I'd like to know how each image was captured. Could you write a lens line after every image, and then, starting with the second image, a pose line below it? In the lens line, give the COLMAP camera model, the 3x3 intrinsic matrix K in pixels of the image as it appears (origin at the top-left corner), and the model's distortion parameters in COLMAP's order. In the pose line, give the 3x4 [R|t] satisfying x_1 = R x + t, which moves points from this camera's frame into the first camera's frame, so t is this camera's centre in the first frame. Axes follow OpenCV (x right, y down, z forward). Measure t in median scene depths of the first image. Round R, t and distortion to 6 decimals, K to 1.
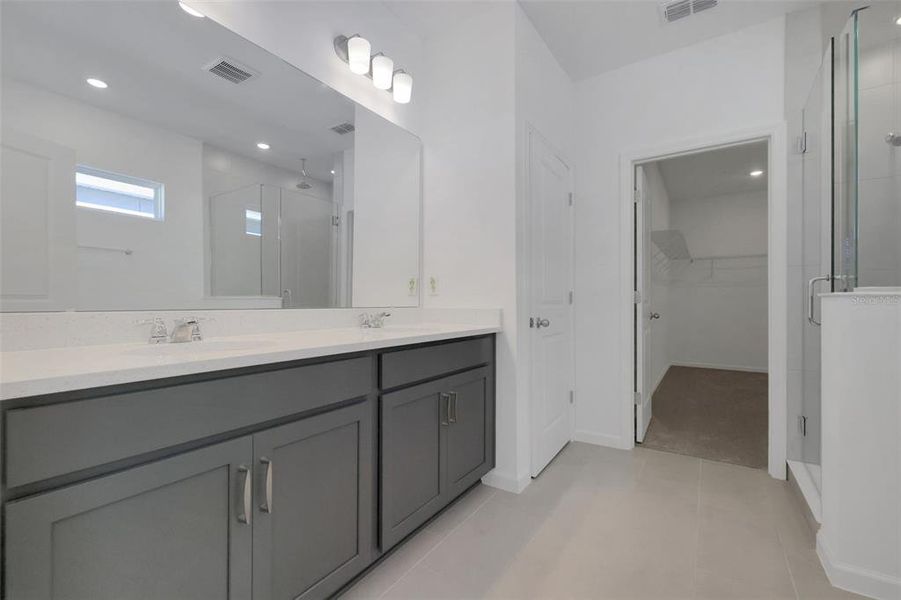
lens RADIAL K [[387.3, 0, 453.8], [0, 387.3, 302.0], [0, 0, 1]] dist [-0.000314, 0.000221]
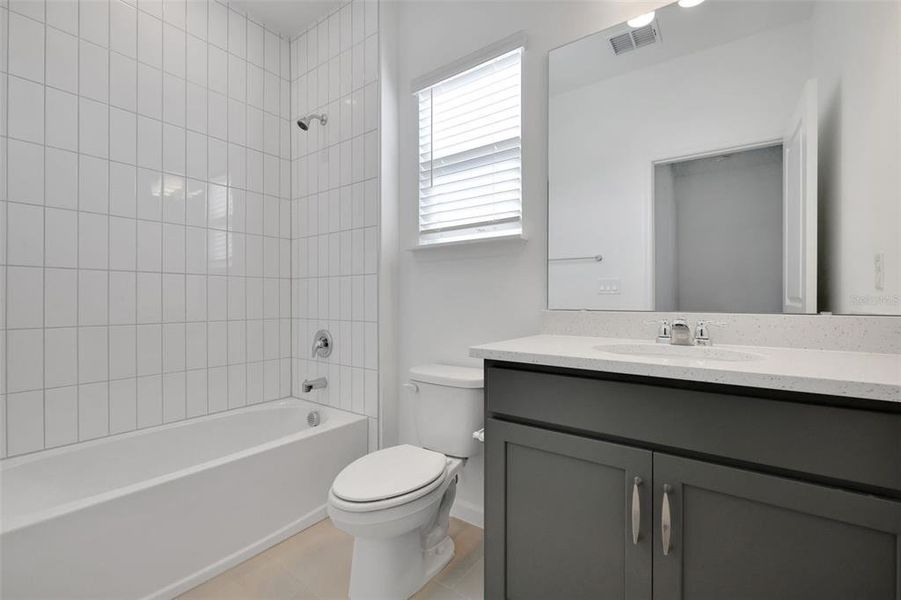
lens RADIAL K [[387.3, 0, 453.8], [0, 387.3, 302.0], [0, 0, 1]] dist [-0.000314, 0.000221]
pose [[-0.042790, -0.008786, -0.999045, 0.396166], [0.002877, 0.999956, -0.008917, 0.001348], [0.999080, -0.003256, -0.042763, 0.575816]]
